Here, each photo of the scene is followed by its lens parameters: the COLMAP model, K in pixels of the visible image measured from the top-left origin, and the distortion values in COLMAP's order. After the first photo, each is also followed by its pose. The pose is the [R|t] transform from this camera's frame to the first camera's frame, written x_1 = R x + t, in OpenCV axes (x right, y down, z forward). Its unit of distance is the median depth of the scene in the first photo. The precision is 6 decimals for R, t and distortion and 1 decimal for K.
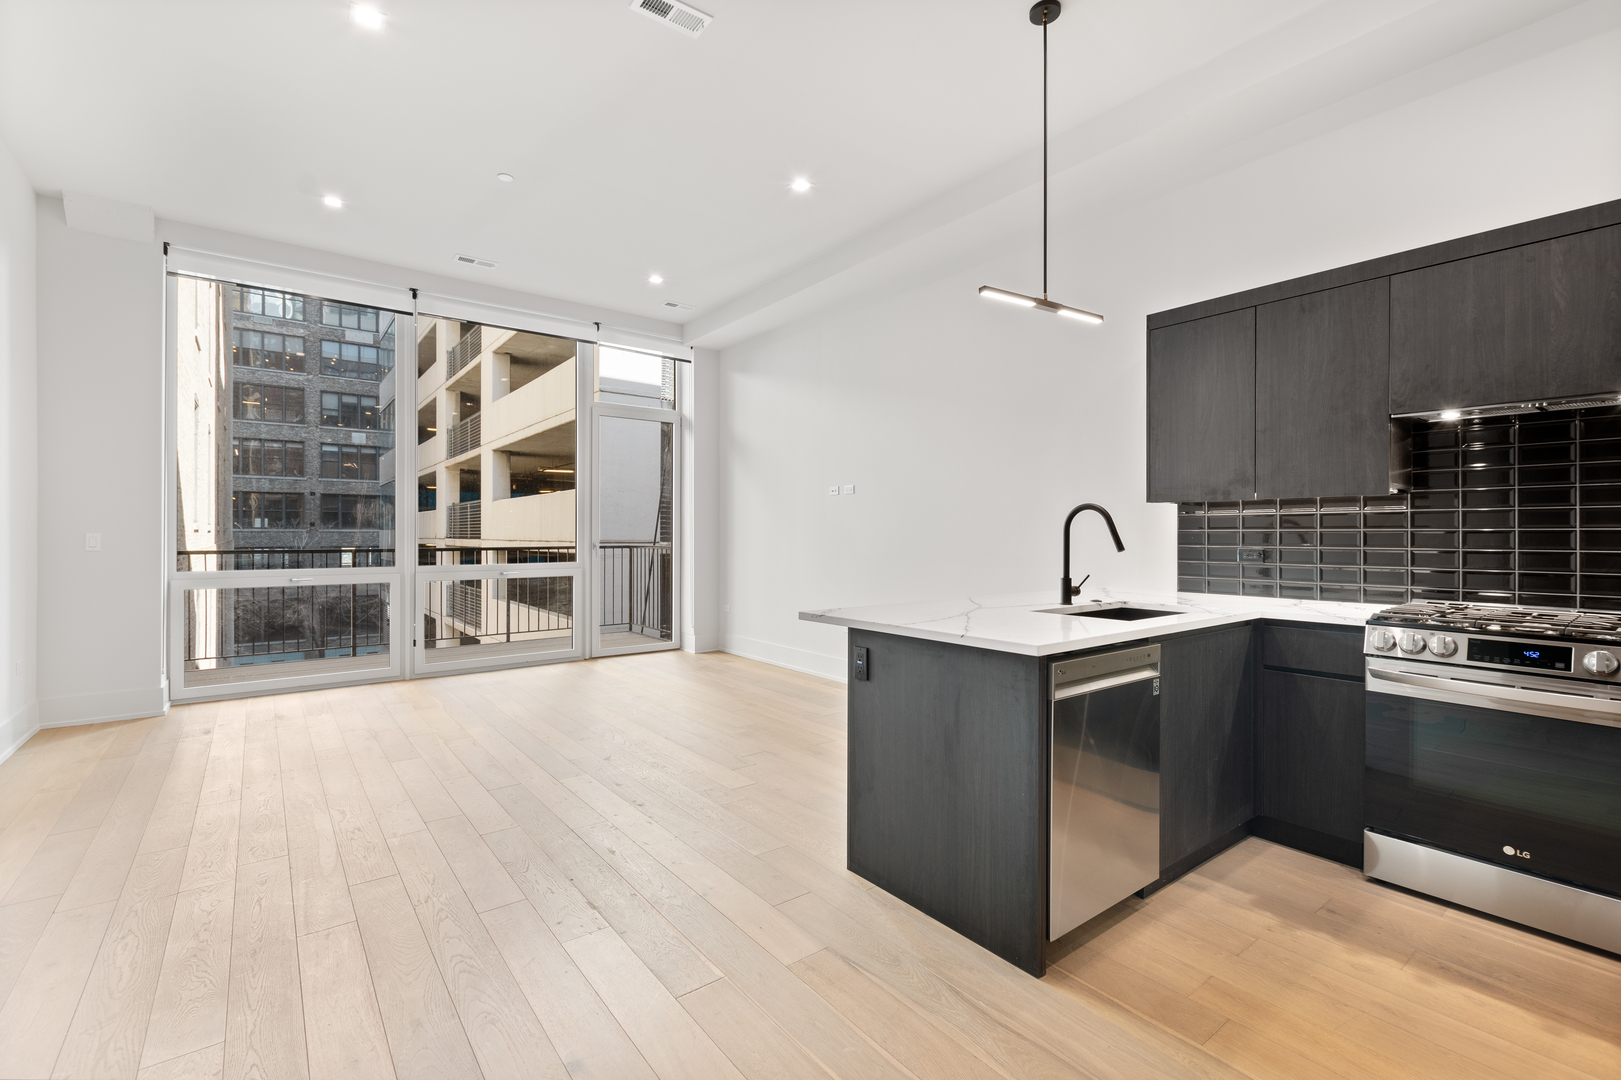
lens RADIAL K [[706.3, 0, 803.6], [0, 706.3, 533.1], [0, 0, 1]] dist [0.007939, -0.002811]
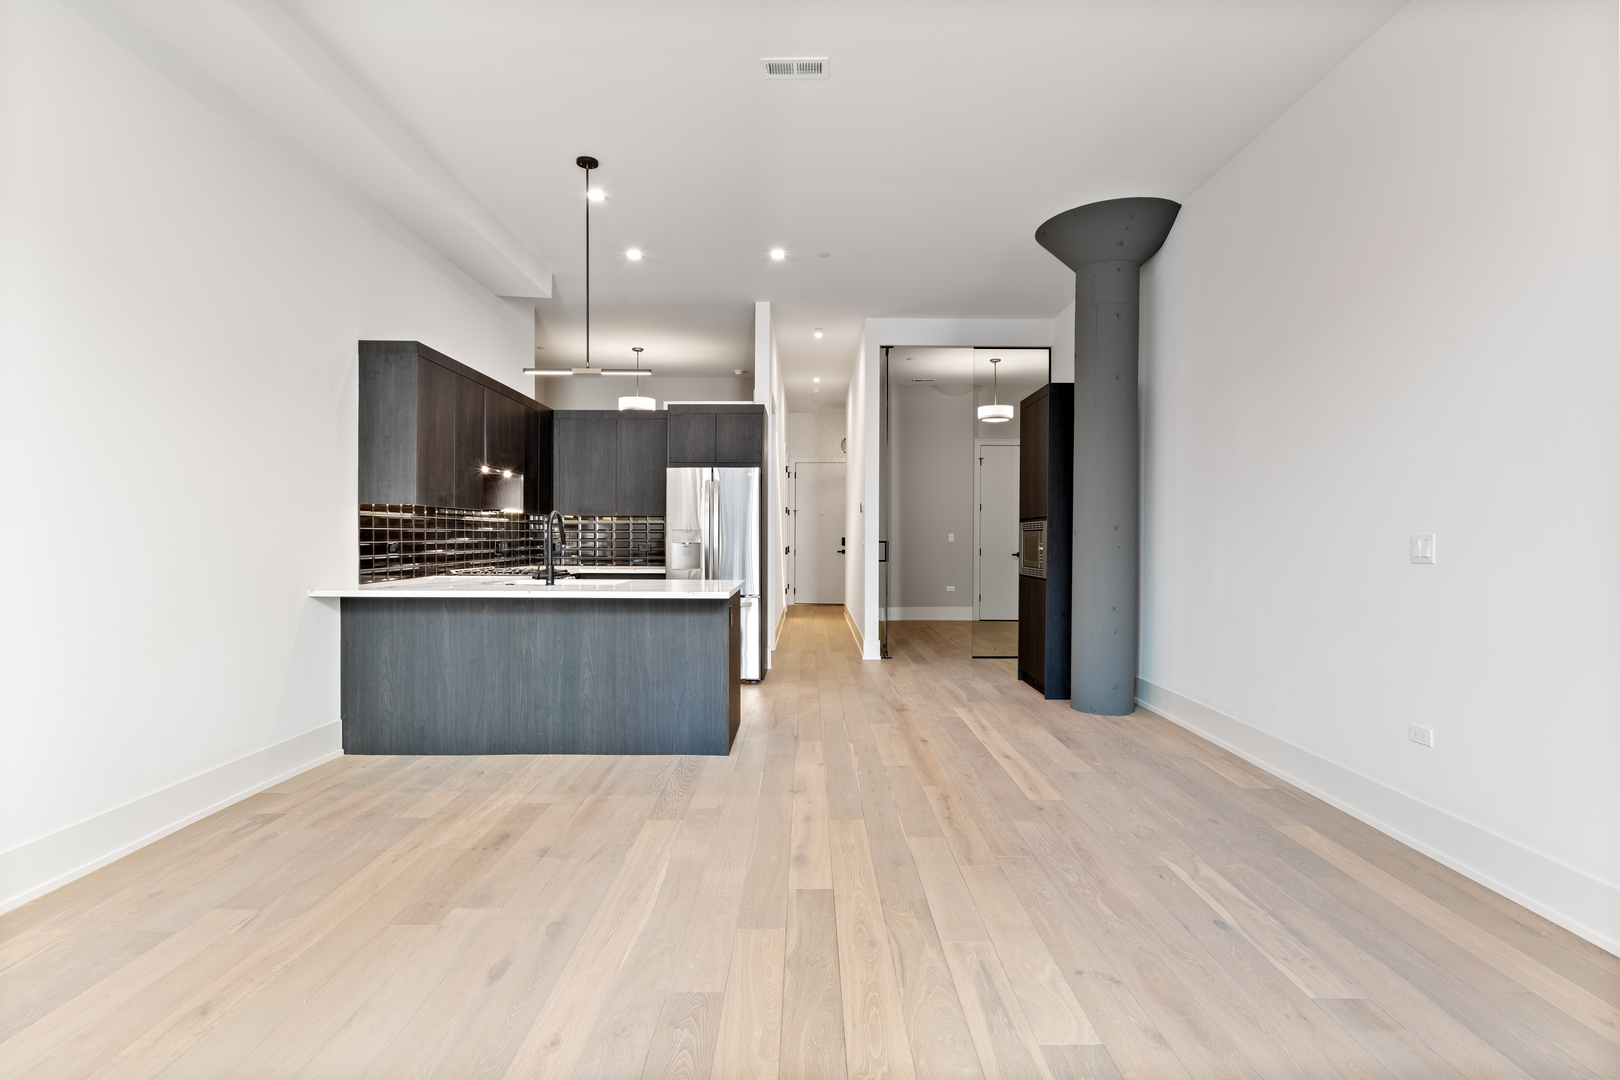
lens RADIAL K [[812.2, 0, 806.9], [0, 812.2, 543.3], [0, 0, 1]] dist [0.003475, 0.000012]
pose [[-0.793847, -0.011388, 0.608011, -0.098486], [-0.006972, 0.999929, 0.009626, 0.000317], [-0.608077, 0.003403, -0.793870, 0.199125]]
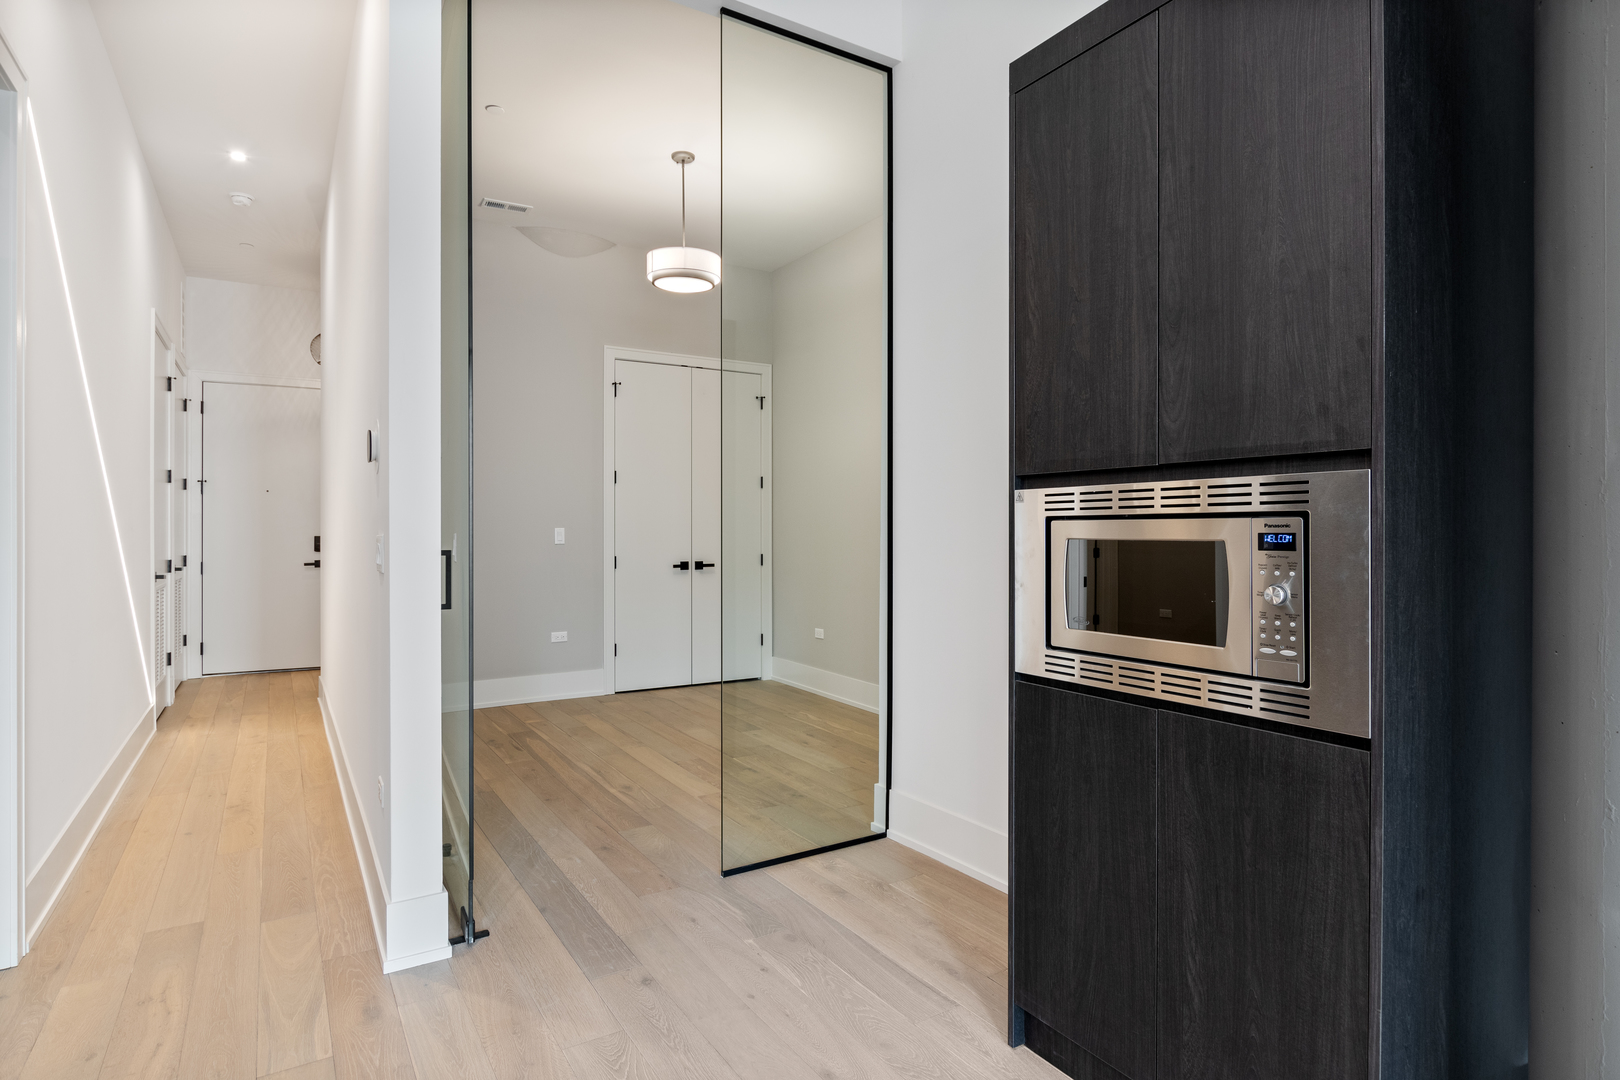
lens RADIAL K [[852.1, 0, 803.7], [0, 852.1, 533.1], [0, 0, 1]] dist [-0.002319, -0.003135]
pose [[-0.995401, -0.002764, 0.095756, 0.003749], [-0.002511, 0.999993, 0.002760, -0.000435], [-0.095763, 0.002507, -0.995401, 0.049354]]
